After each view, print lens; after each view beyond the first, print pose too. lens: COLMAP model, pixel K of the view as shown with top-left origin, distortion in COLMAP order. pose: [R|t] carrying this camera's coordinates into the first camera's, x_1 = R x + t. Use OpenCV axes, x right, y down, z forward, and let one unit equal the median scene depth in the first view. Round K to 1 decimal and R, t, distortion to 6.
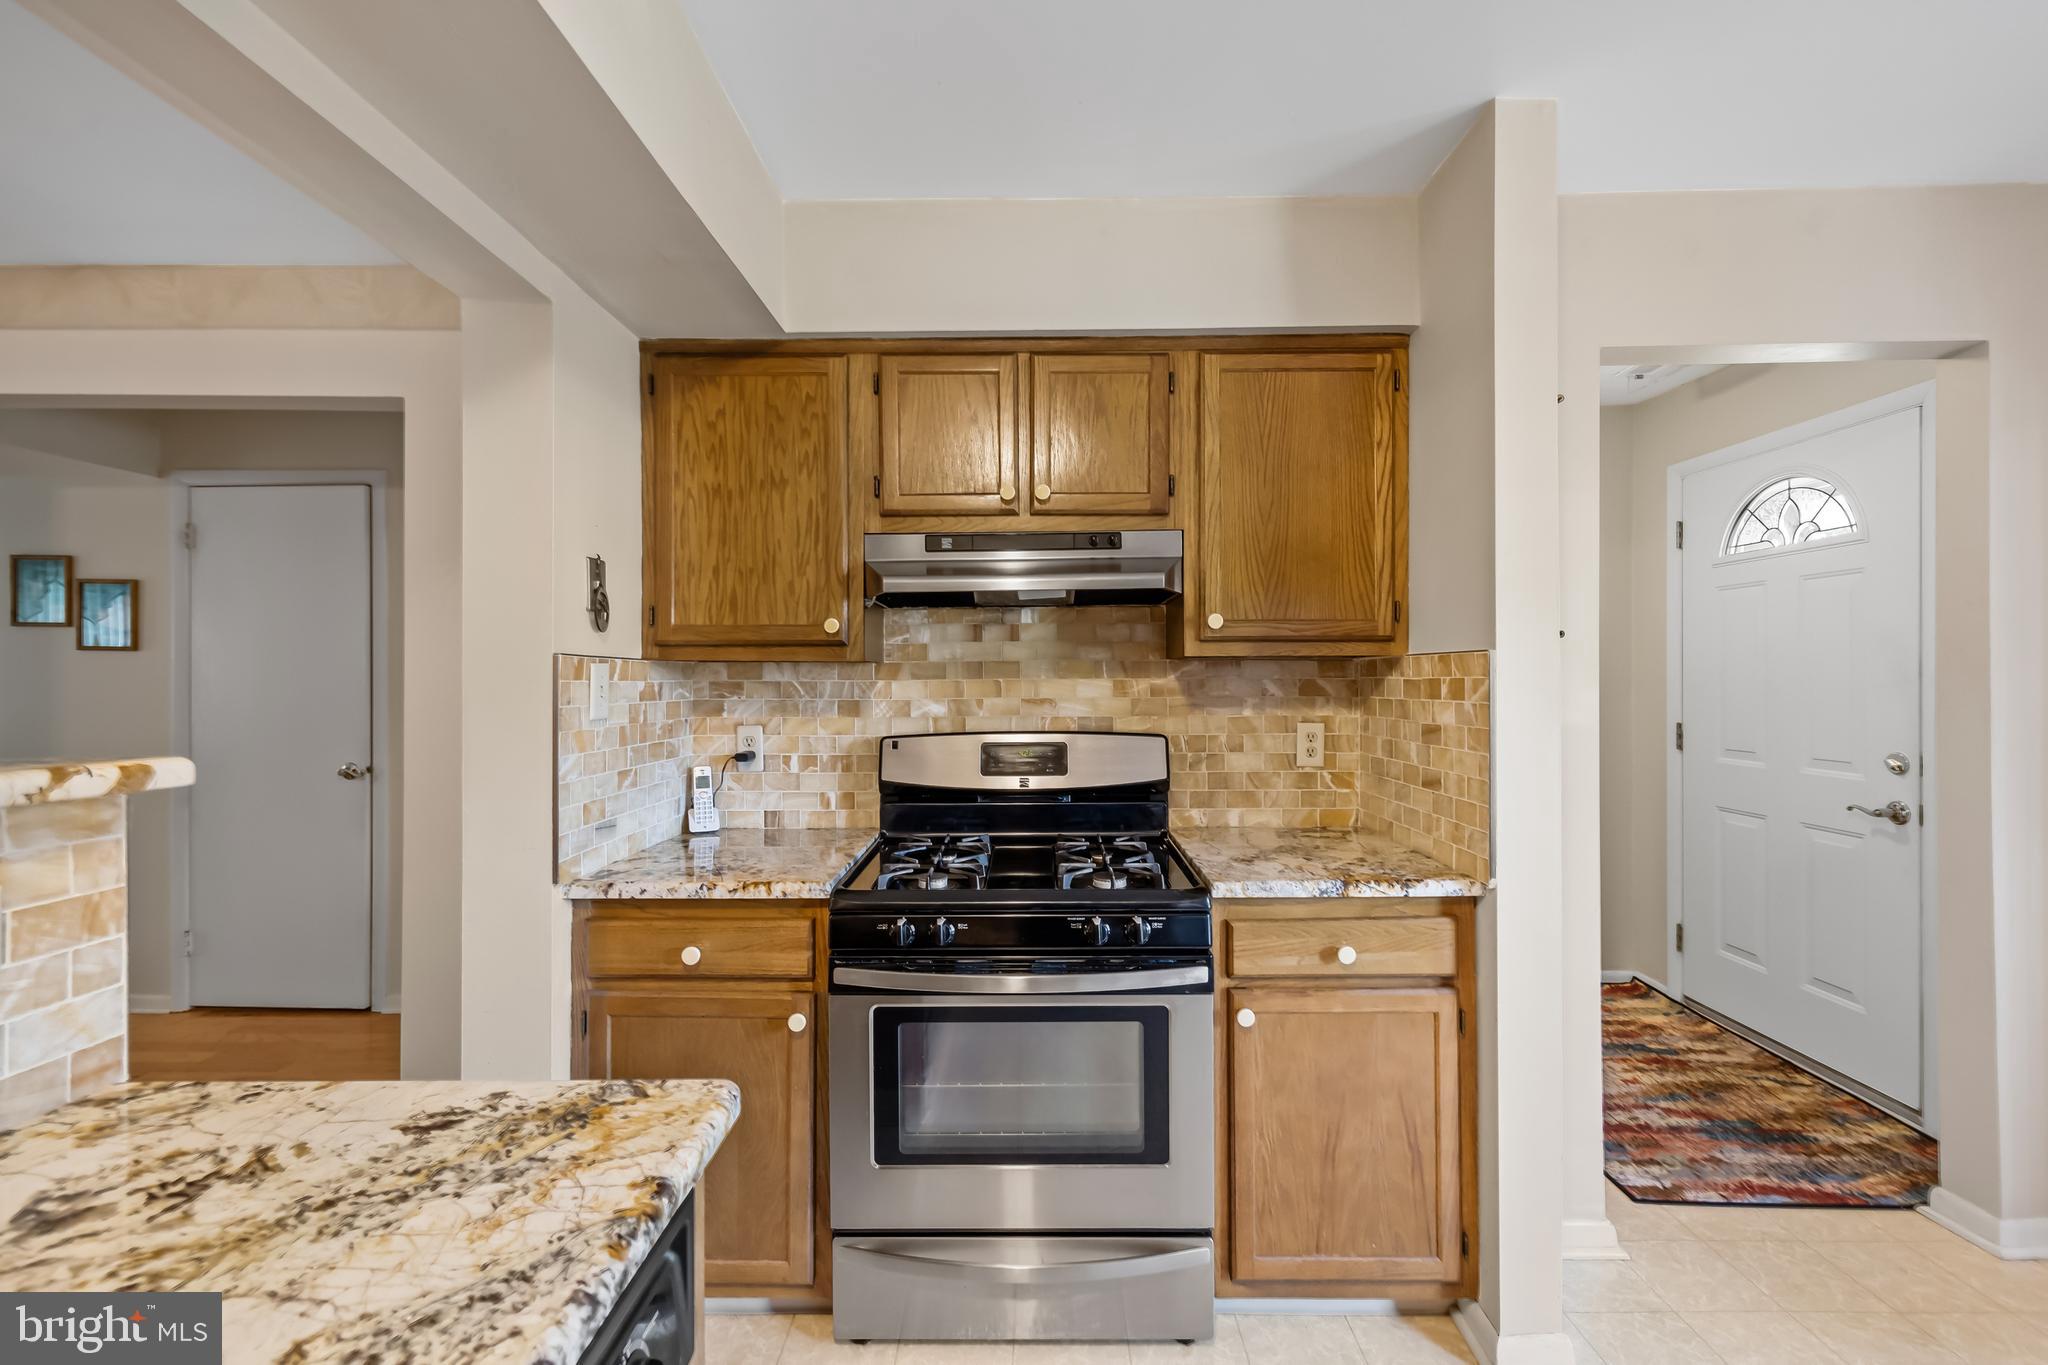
lens RADIAL K [[867.6, 0, 1024.0], [0, 867.6, 682.5], [0, 0, 1]] dist [0.004049, 0.000162]
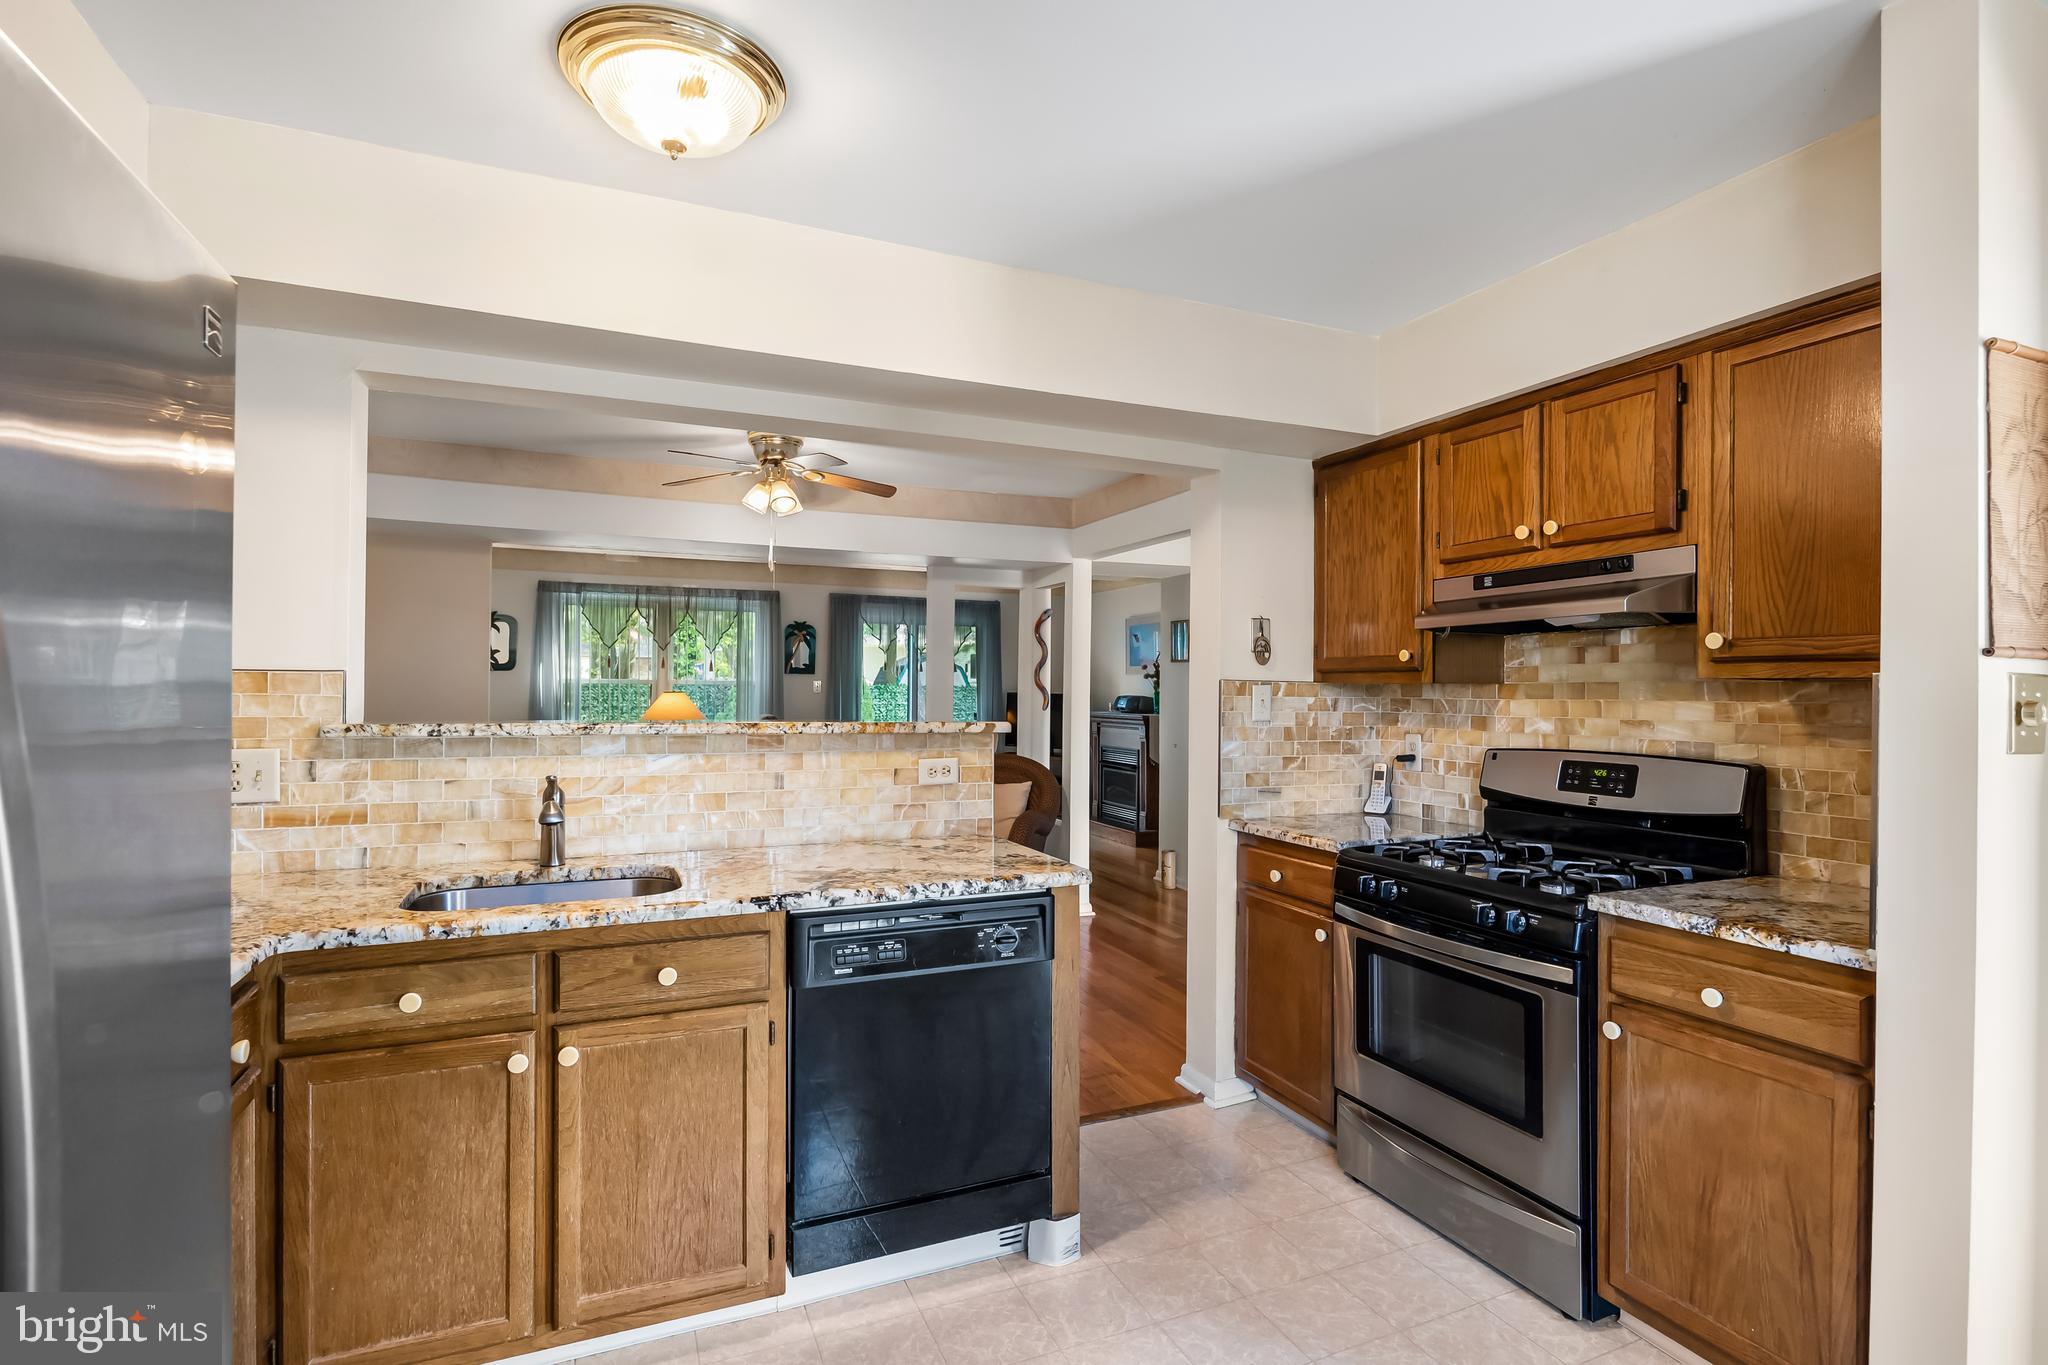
lens RADIAL K [[1009.3, 0, 1024.0], [0, 1009.3, 682.5], [0, 0, 1]] dist [-0.004307, -0.000705]
pose [[0.402663, 0.000808, -0.915348, 0.890998], [-0.012450, 0.999912, -0.004594, -0.011886], [0.915263, 0.013246, 0.402638, -0.107549]]
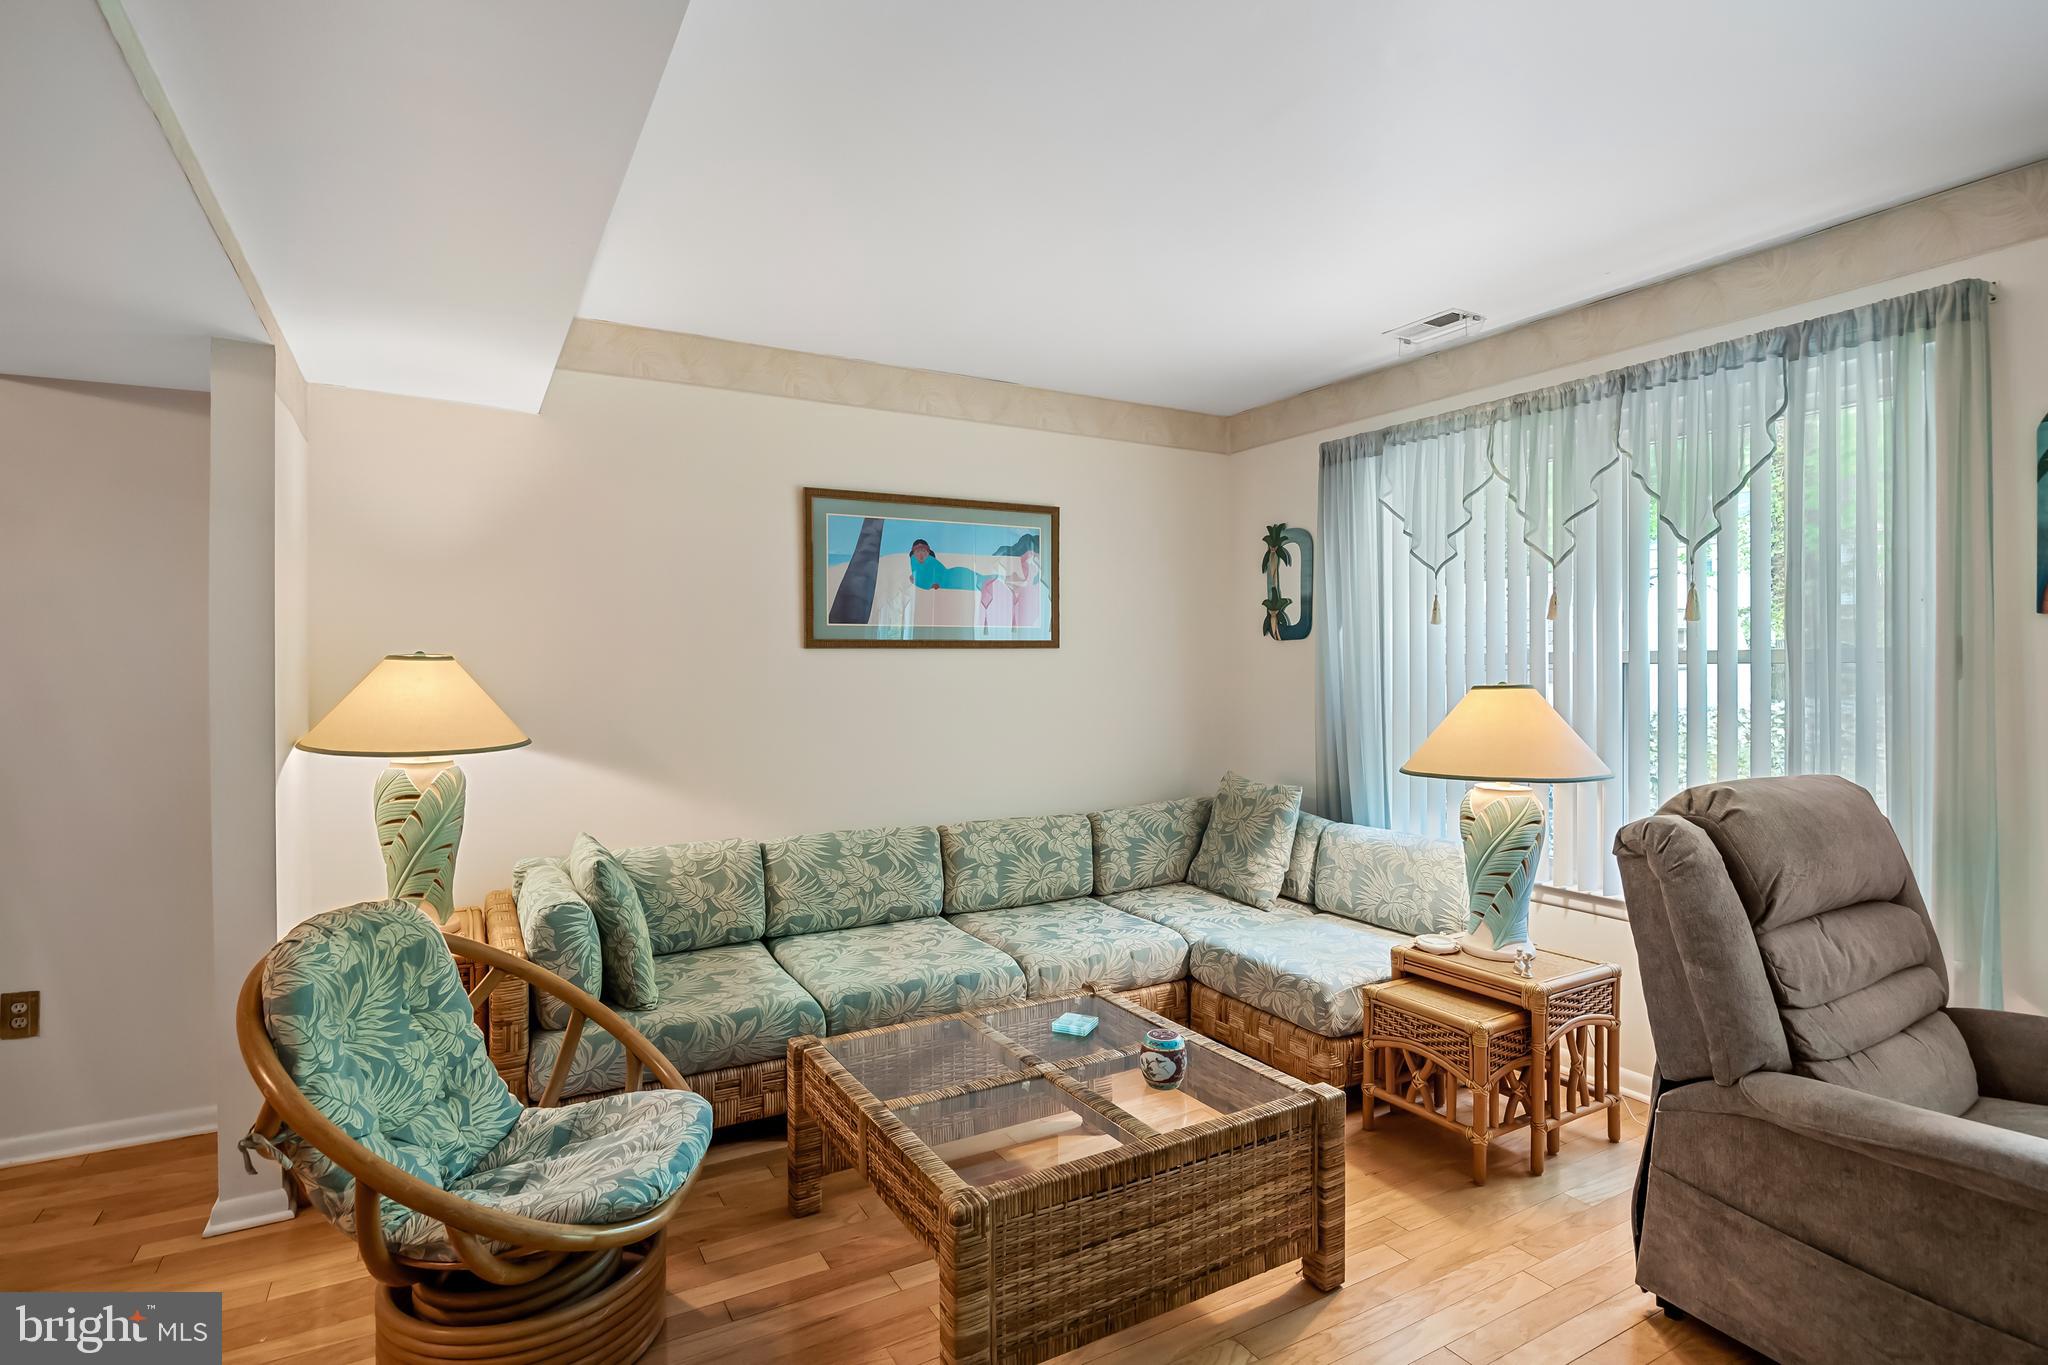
lens RADIAL K [[1025.8, 0, 1024.0], [0, 1025.8, 682.5], [0, 0, 1]] dist [-0.000237, -0.000107]
pose [[-0.867048, 0.009339, -0.498137, -2.015406], [0.000102, 0.999828, 0.018566, -0.005186], [0.498224, 0.016047, -0.866900, 1.082575]]
